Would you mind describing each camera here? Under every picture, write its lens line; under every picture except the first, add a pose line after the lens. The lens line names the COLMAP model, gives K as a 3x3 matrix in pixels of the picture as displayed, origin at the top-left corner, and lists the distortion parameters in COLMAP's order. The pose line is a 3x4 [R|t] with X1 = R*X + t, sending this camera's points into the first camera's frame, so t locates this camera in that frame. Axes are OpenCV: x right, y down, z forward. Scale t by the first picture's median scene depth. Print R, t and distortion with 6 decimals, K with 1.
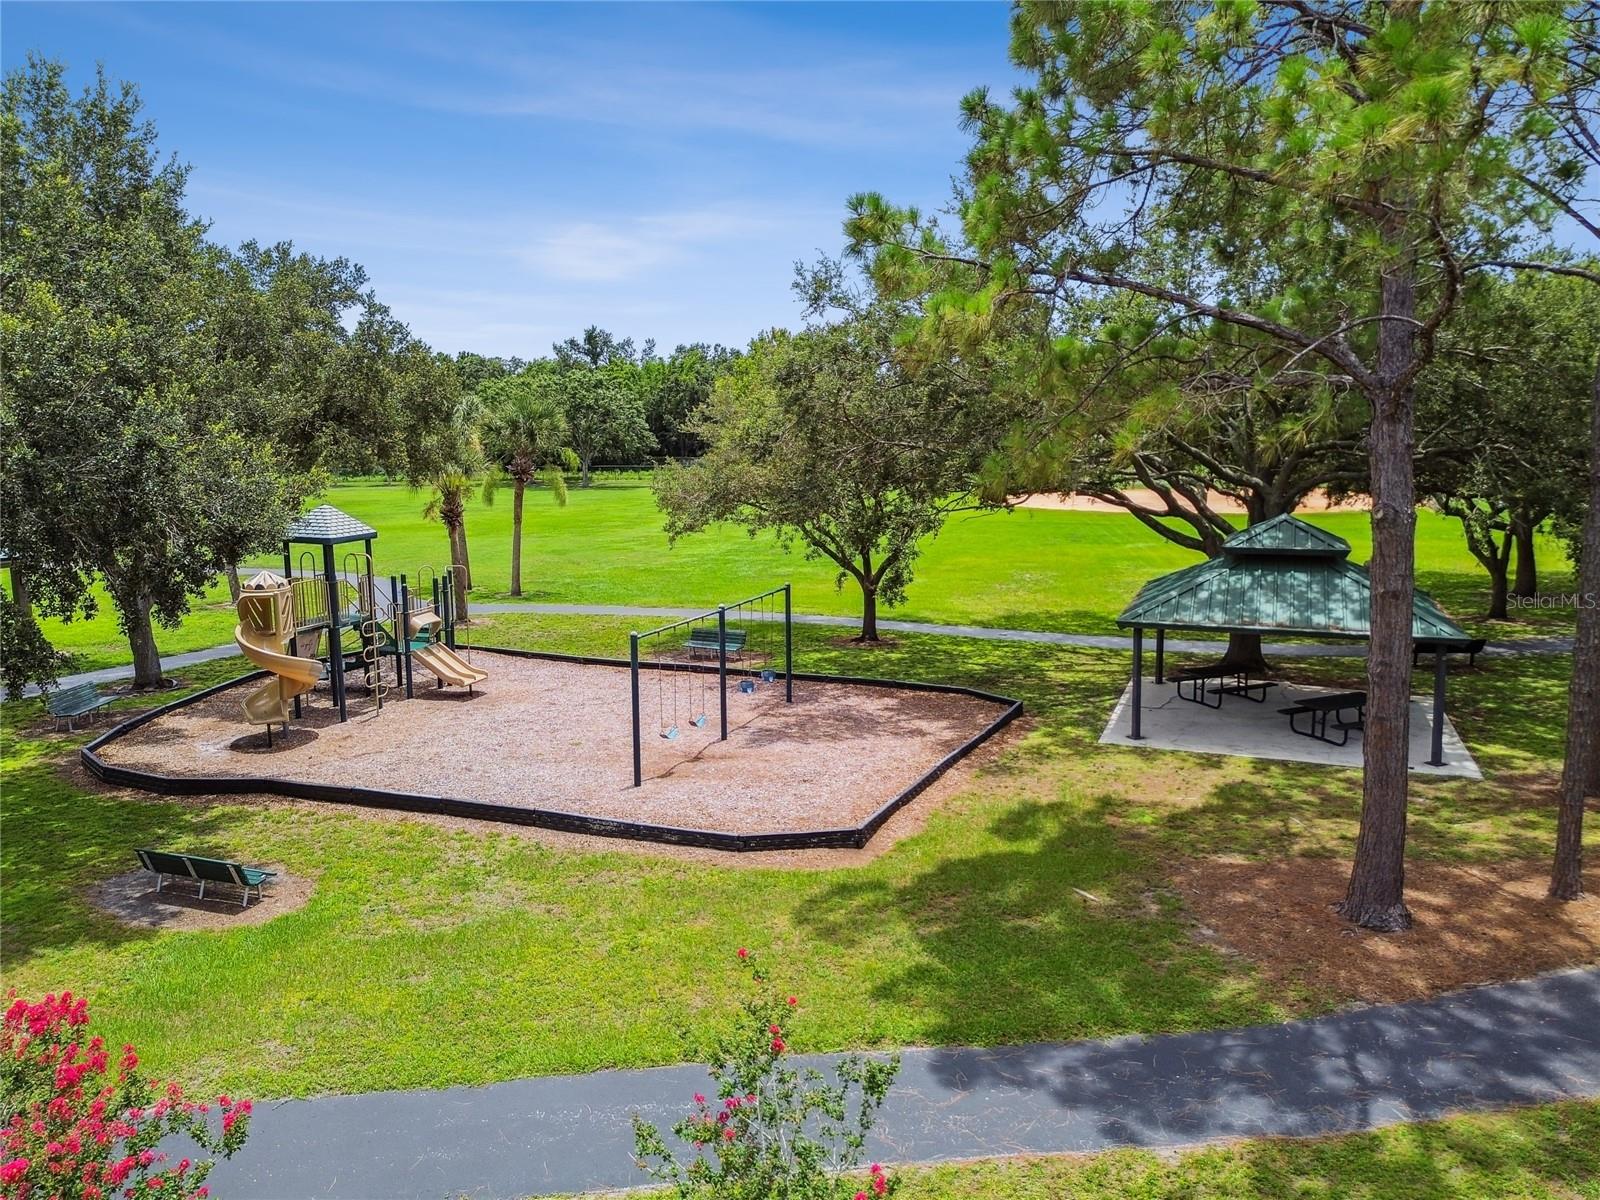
lens RADIAL K [[1148.9, 0, 801.1], [0, 1148.9, 599.0], [0, 0, 1]] dist [0.066641, -0.020277]
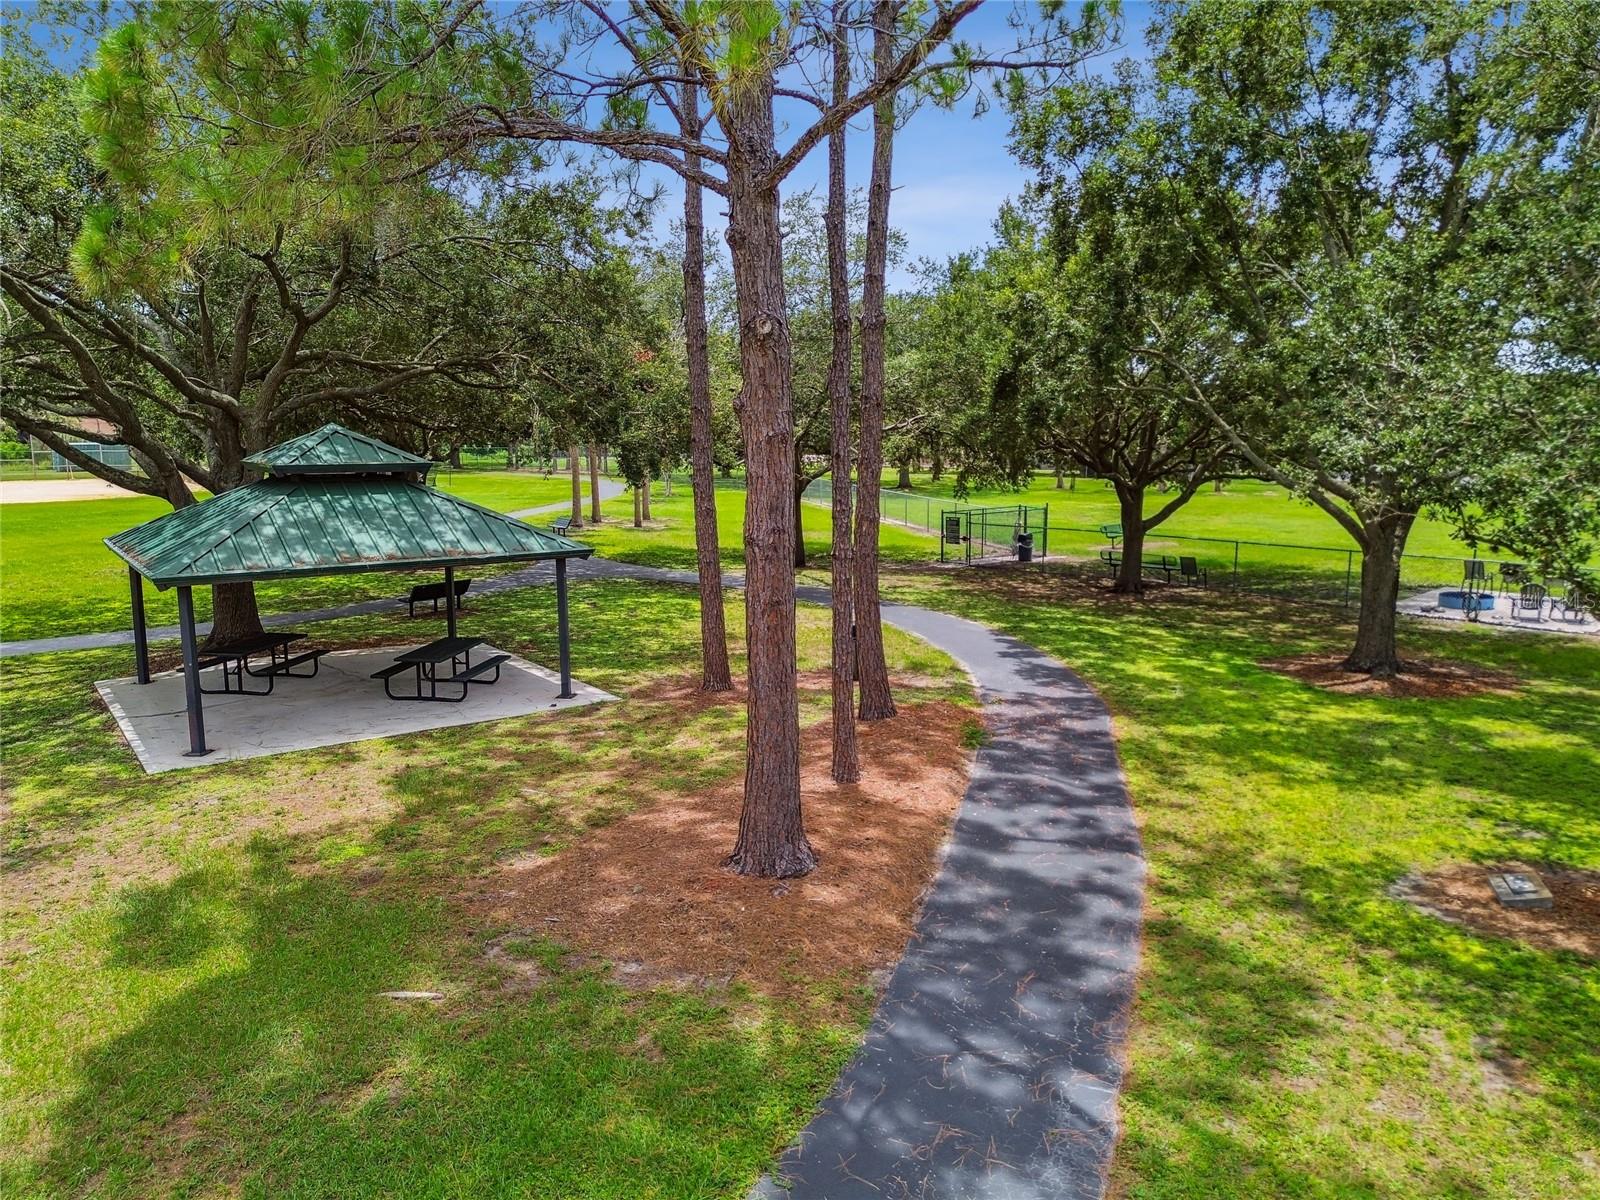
lens RADIAL K [[1148.9, 0, 798.6], [0, 1148.9, 595.9], [0, 0, 1]] dist [0.066641, -0.020277]
pose [[0.540746, -0.117829, 0.832893, -0.092512], [0.121706, 0.990682, 0.061136, 0.040205], [-0.832335, 0.068309, 0.550047, 0.434294]]
